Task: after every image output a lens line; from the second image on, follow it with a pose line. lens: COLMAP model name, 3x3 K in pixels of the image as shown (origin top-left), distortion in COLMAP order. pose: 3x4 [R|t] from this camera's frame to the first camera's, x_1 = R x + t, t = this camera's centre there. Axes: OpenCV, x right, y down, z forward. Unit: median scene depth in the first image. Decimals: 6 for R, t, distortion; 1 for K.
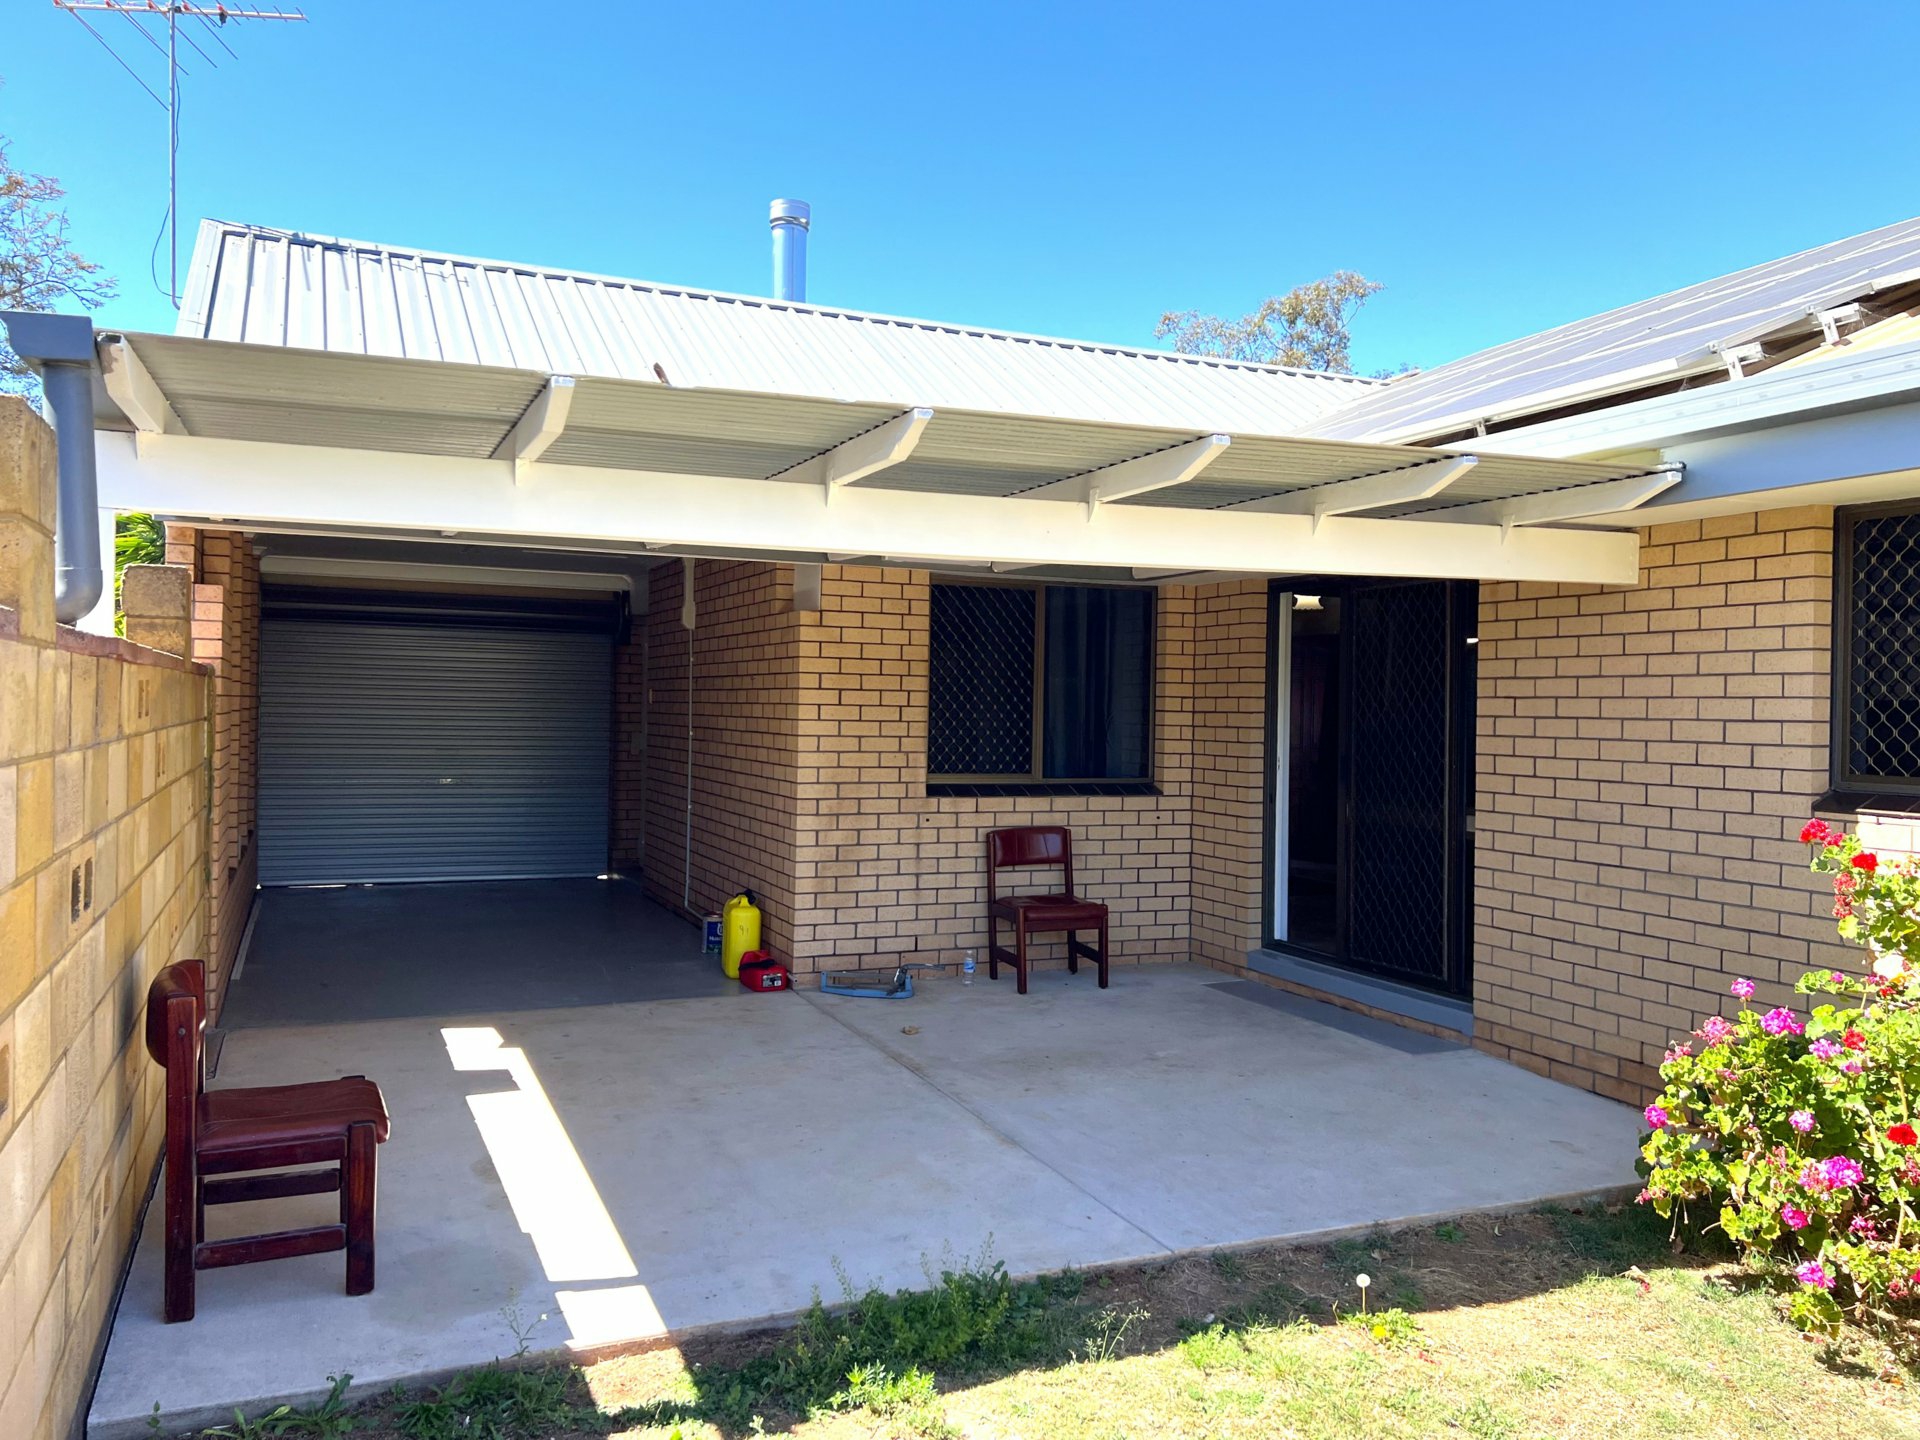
lens RADIAL K [[1427.2, 0, 904.5], [0, 1427.2, 713.9], [0, 0, 1]] dist [0.096292, -0.127108]
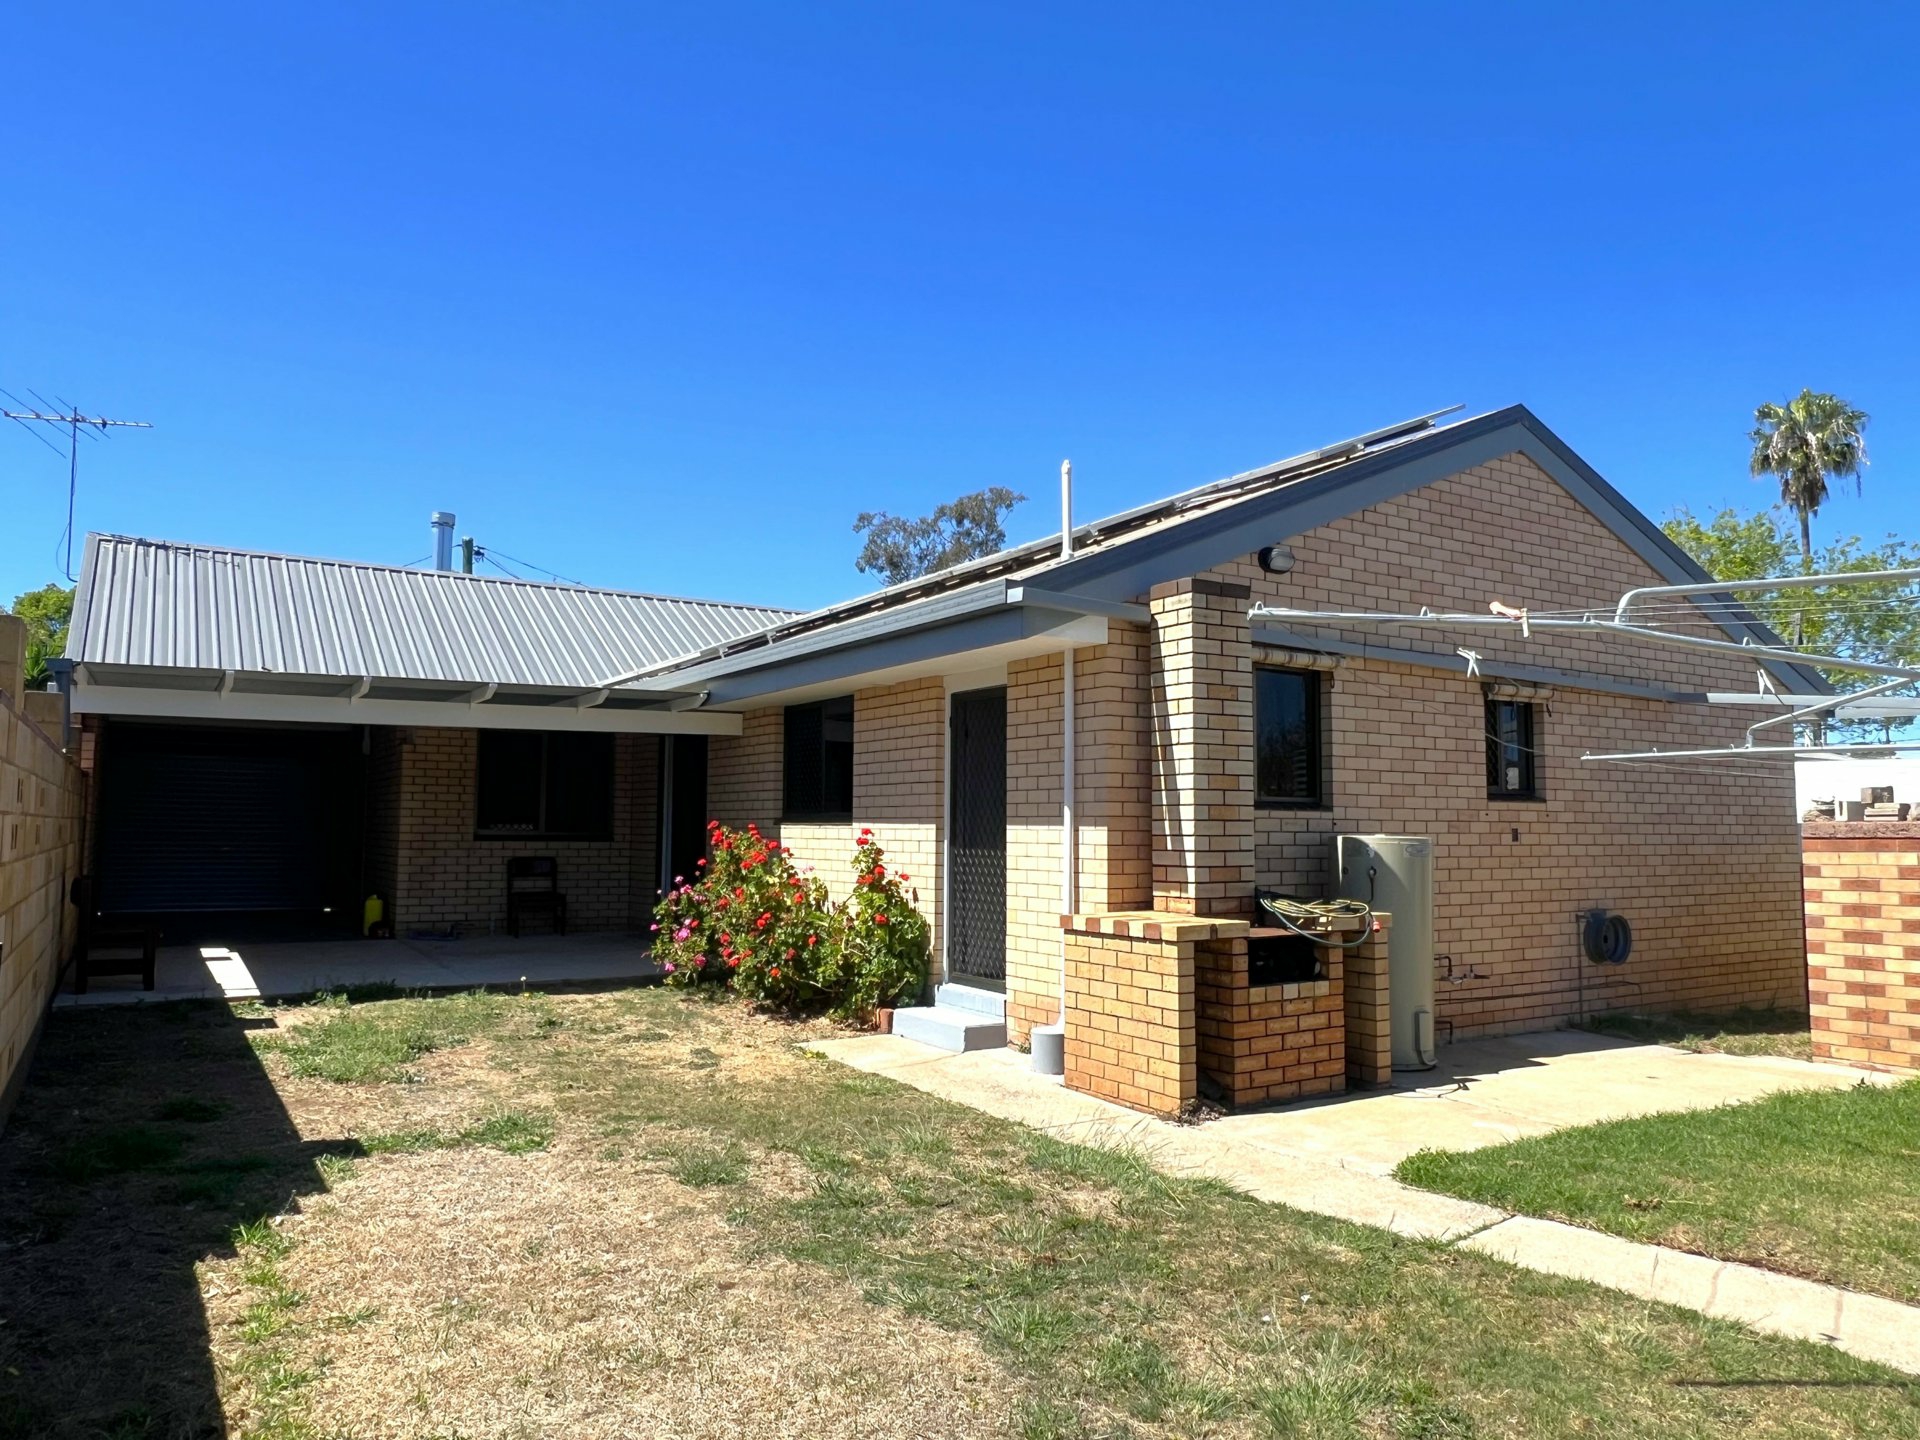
lens RADIAL K [[1322.2, 0, 960.0], [0, 1322.2, 720.0], [0, 0, 1]] dist [-0.024952, 0.001618]
pose [[0.985339, 0.003665, 0.170569, 0.359399], [0.011162, 0.996242, -0.085889, 0.056002], [-0.170243, 0.086533, 0.981595, -0.878232]]
